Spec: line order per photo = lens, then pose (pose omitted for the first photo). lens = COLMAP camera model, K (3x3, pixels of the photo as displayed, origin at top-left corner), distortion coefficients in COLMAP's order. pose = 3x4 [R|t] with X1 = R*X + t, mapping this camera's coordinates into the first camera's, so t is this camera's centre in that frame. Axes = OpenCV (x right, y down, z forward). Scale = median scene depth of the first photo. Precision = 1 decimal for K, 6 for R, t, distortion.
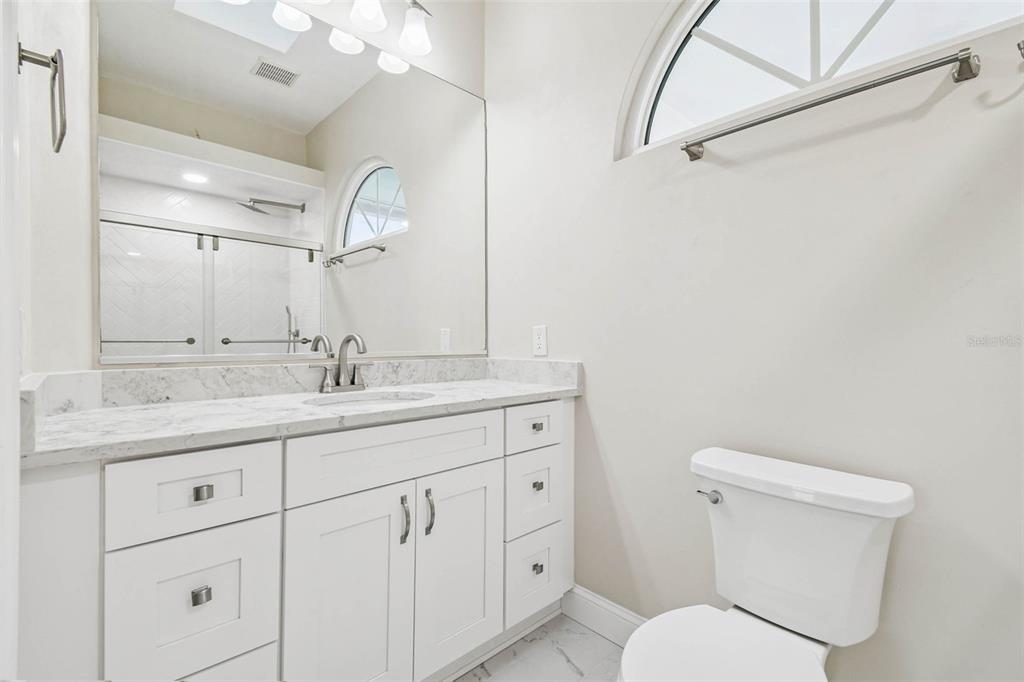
lens RADIAL K [[456.5, 0, 517.3], [0, 456.5, 337.2], [0, 0, 1]] dist [0.023705, -0.001059]
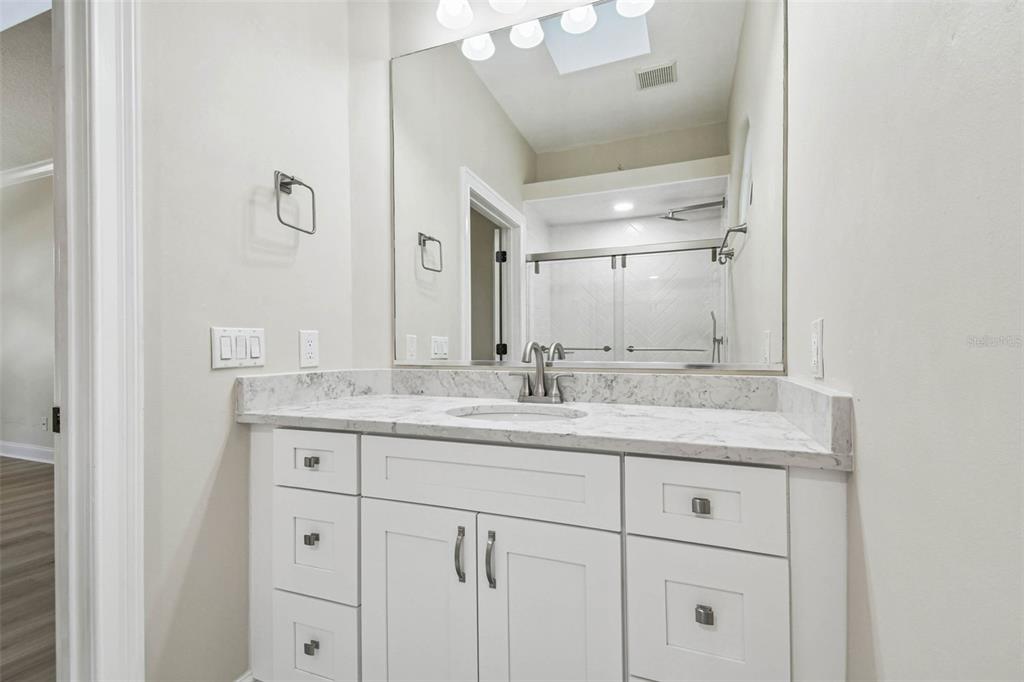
lens RADIAL K [[456.5, 0, 511.8], [0, 456.5, 351.3], [0, 0, 1]] dist [0.023705, -0.001059]
pose [[0.414858, 0.003951, -0.909878, 0.414107], [0.008403, 0.999931, 0.008174, 0.004379], [0.909847, -0.011037, 0.414796, 0.518340]]
